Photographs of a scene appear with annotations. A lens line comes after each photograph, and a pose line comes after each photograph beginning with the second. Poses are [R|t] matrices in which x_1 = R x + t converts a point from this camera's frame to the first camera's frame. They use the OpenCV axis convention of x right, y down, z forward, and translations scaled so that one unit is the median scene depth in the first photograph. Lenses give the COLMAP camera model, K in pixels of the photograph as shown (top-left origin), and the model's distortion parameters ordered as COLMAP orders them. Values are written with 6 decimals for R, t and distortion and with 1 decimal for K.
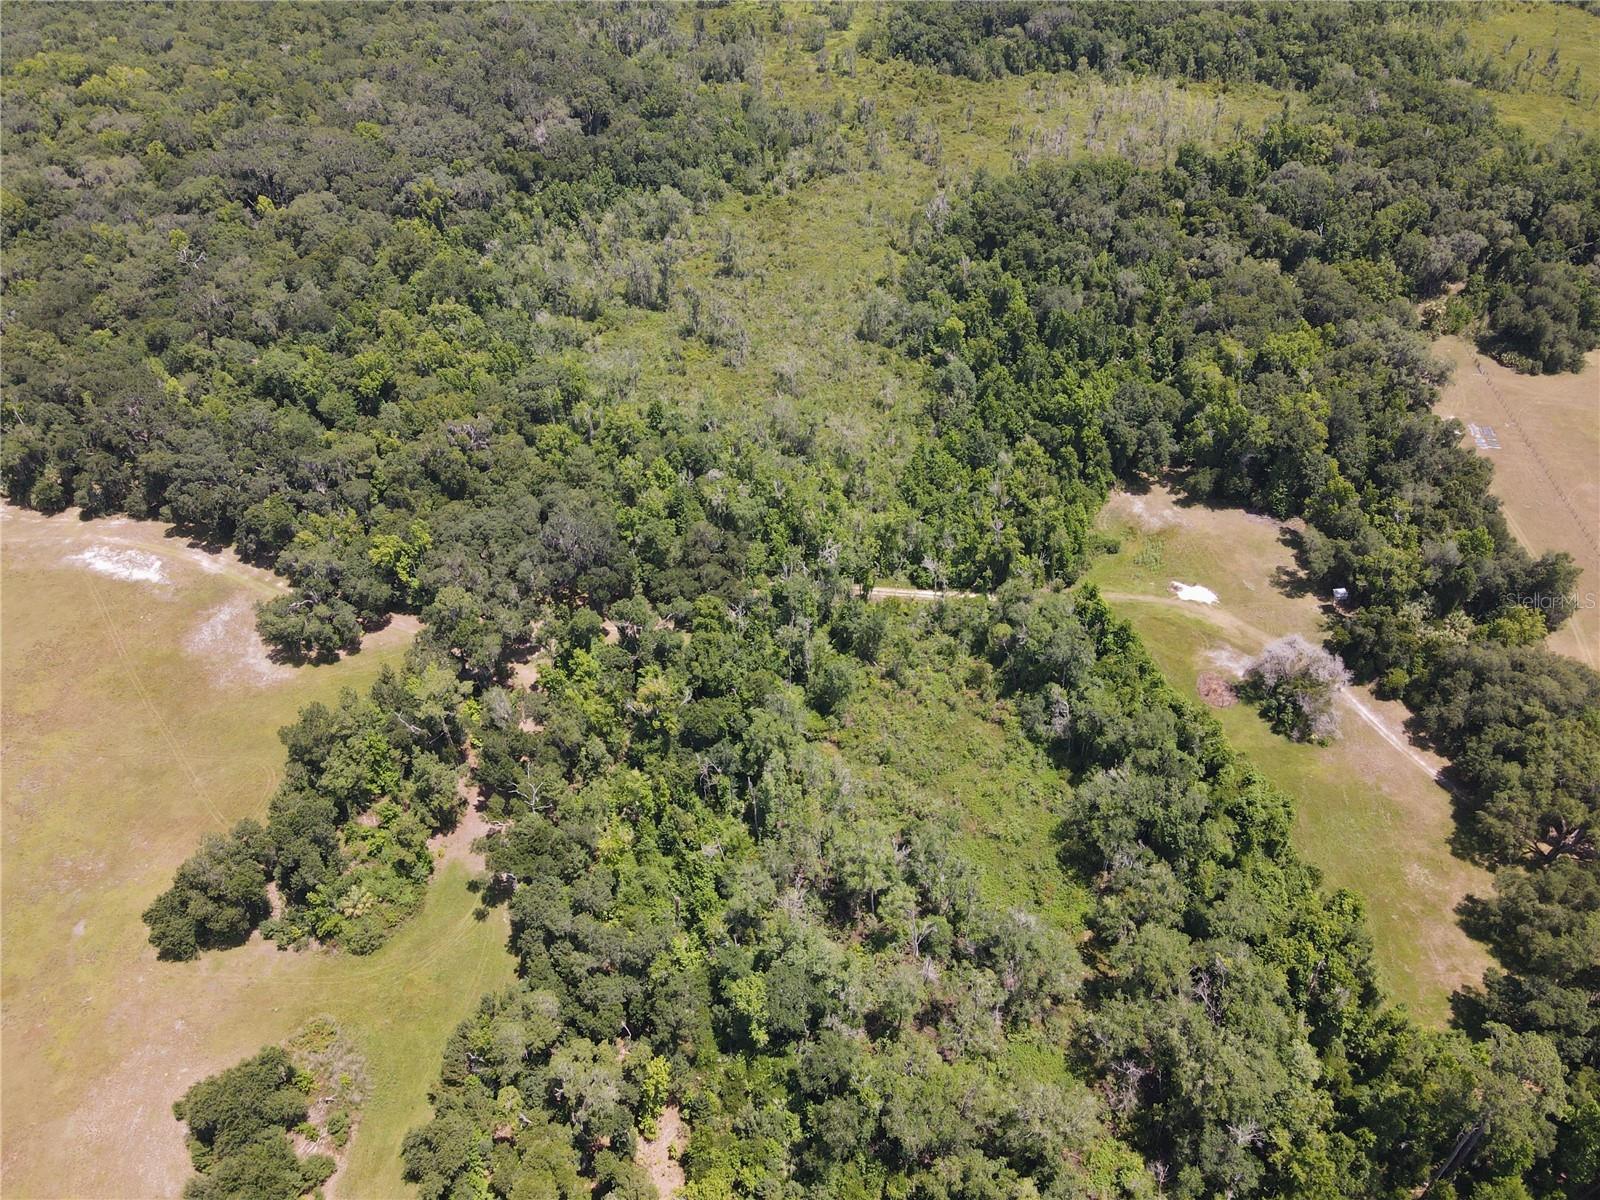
lens RADIAL K [[1189.6, 0, 783.1], [0, 1189.6, 589.8], [0, 0, 1]] dist [0.008316, 0.009272]
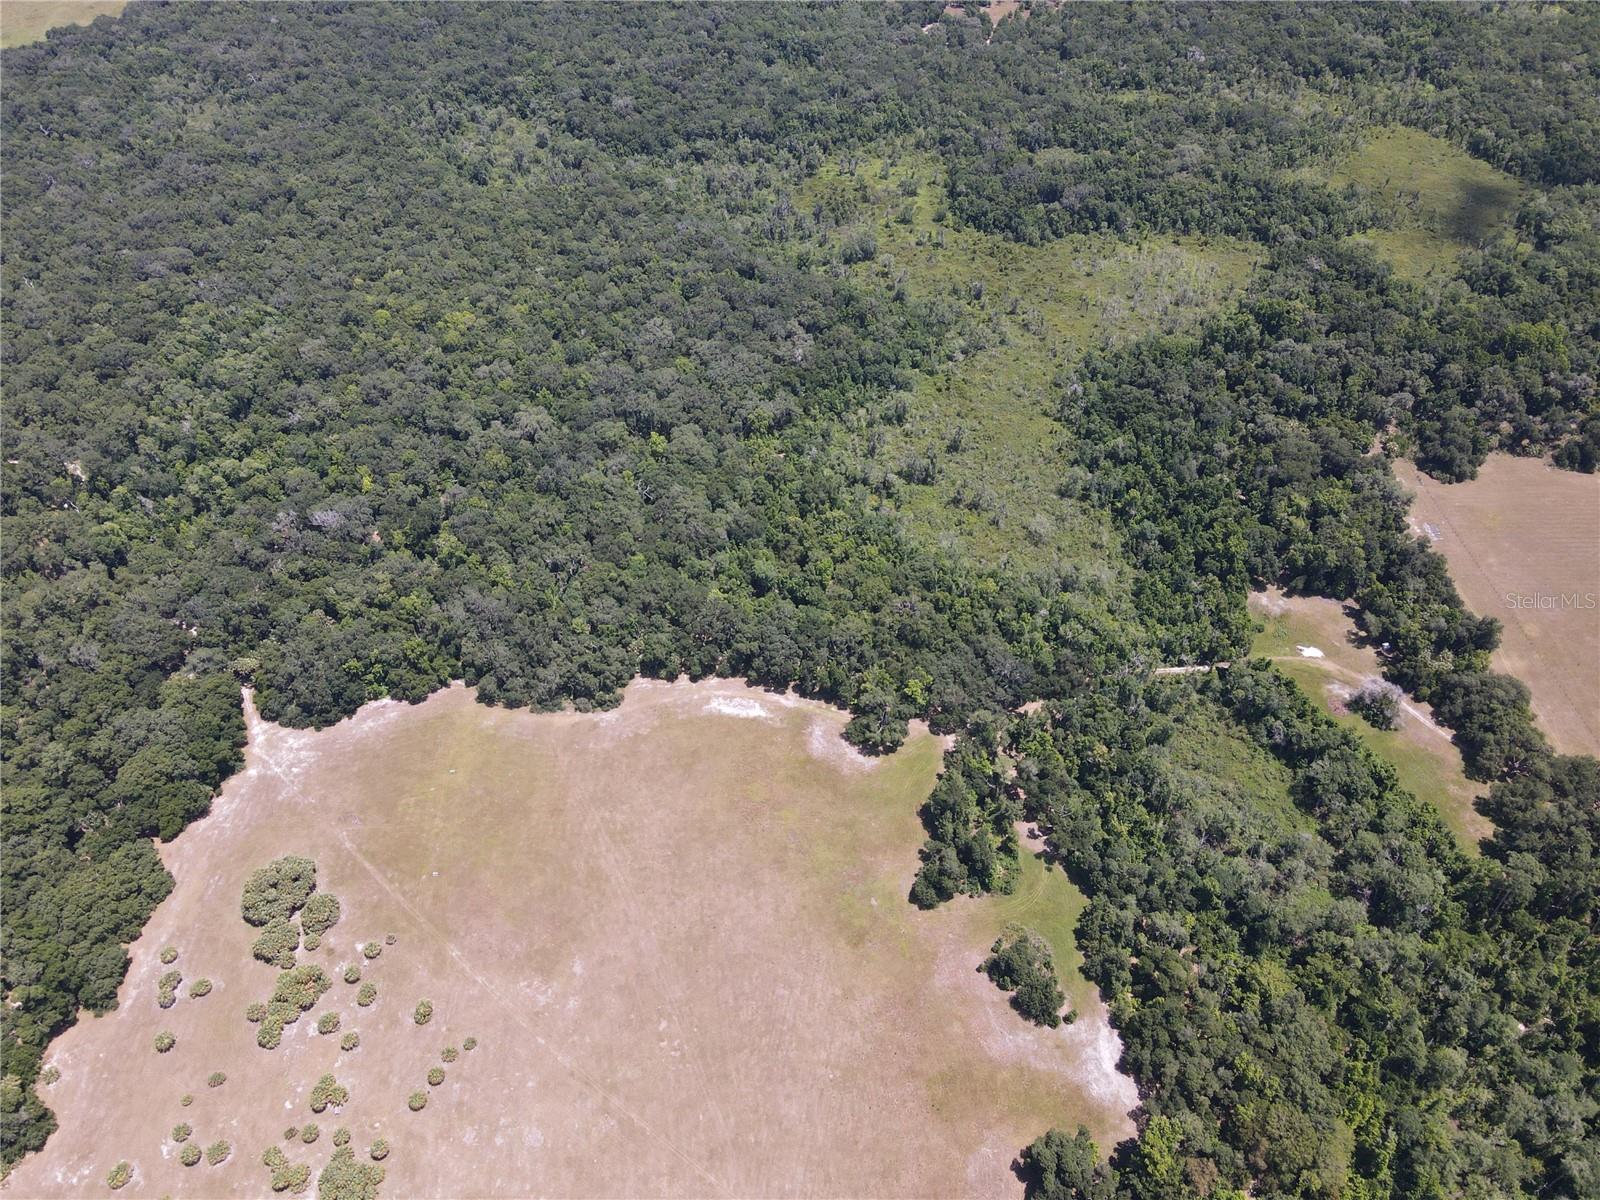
lens RADIAL K [[1188.8, 0, 783.4], [0, 1188.8, 595.0], [0, 0, 1]] dist [0.002415, 0.012023]
pose [[0.986853, -0.118158, 0.110271, -0.649314], [0.110694, 0.991277, 0.071538, -0.300784], [-0.117762, -0.058391, 0.991324, -0.736964]]
